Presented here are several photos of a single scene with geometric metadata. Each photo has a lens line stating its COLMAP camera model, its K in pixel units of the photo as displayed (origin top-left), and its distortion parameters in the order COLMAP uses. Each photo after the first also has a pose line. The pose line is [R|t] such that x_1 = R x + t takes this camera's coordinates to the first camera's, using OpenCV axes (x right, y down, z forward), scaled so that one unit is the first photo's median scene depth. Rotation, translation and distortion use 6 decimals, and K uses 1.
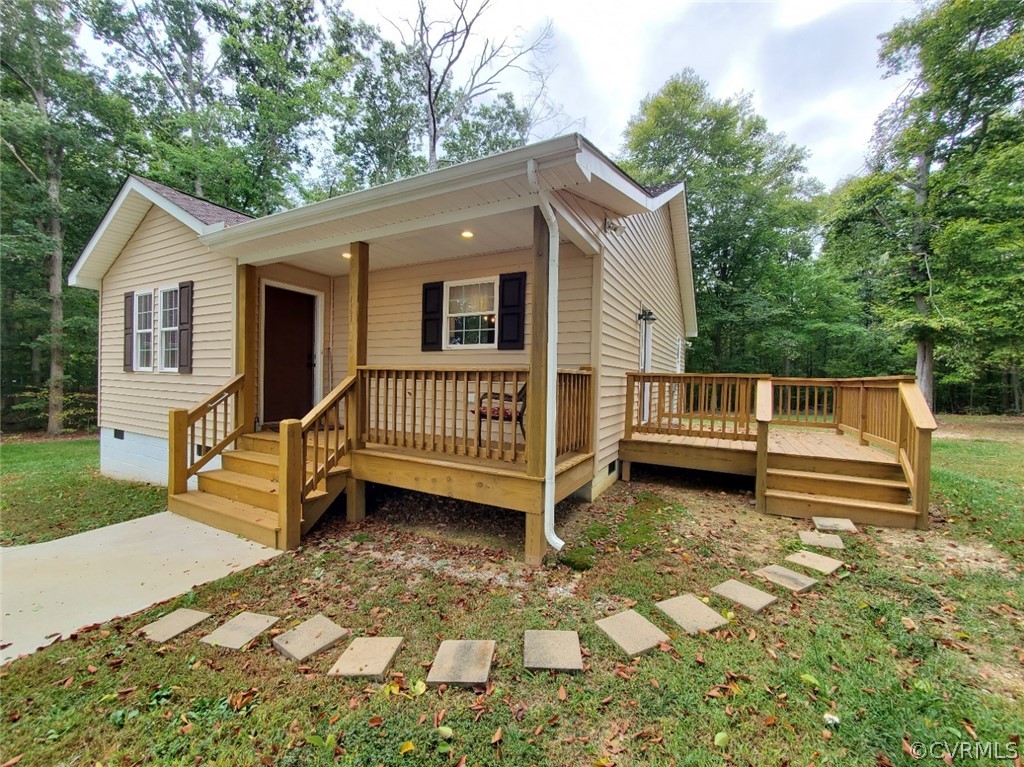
lens RADIAL K [[422.3, 0, 512.0], [0, 422.3, 383.5], [0, 0, 1]] dist [0.002052, -0.000158]
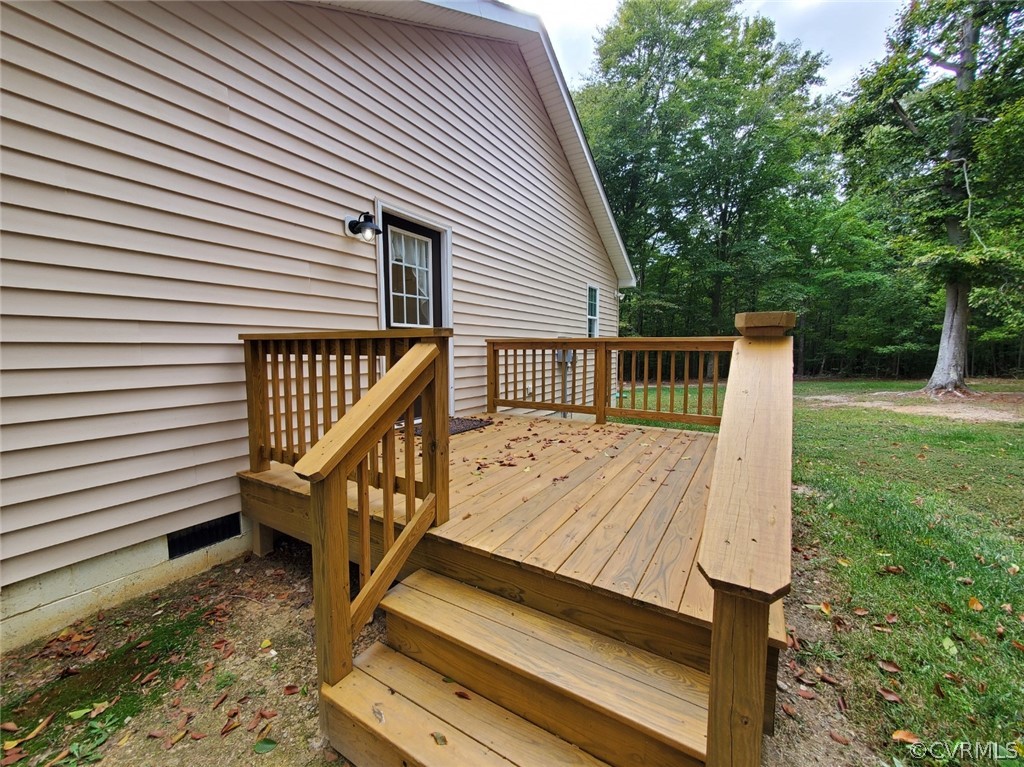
lens RADIAL K [[416.0, 0, 512.0], [0, 416.0, 383.5], [0, 0, 1]] dist [-0.002962, 0.000190]
pose [[0.997971, -0.019726, -0.060538, 0.233494], [0.024252, 0.996891, 0.074967, 0.000017], [0.058871, -0.076284, 0.995347, 0.215232]]
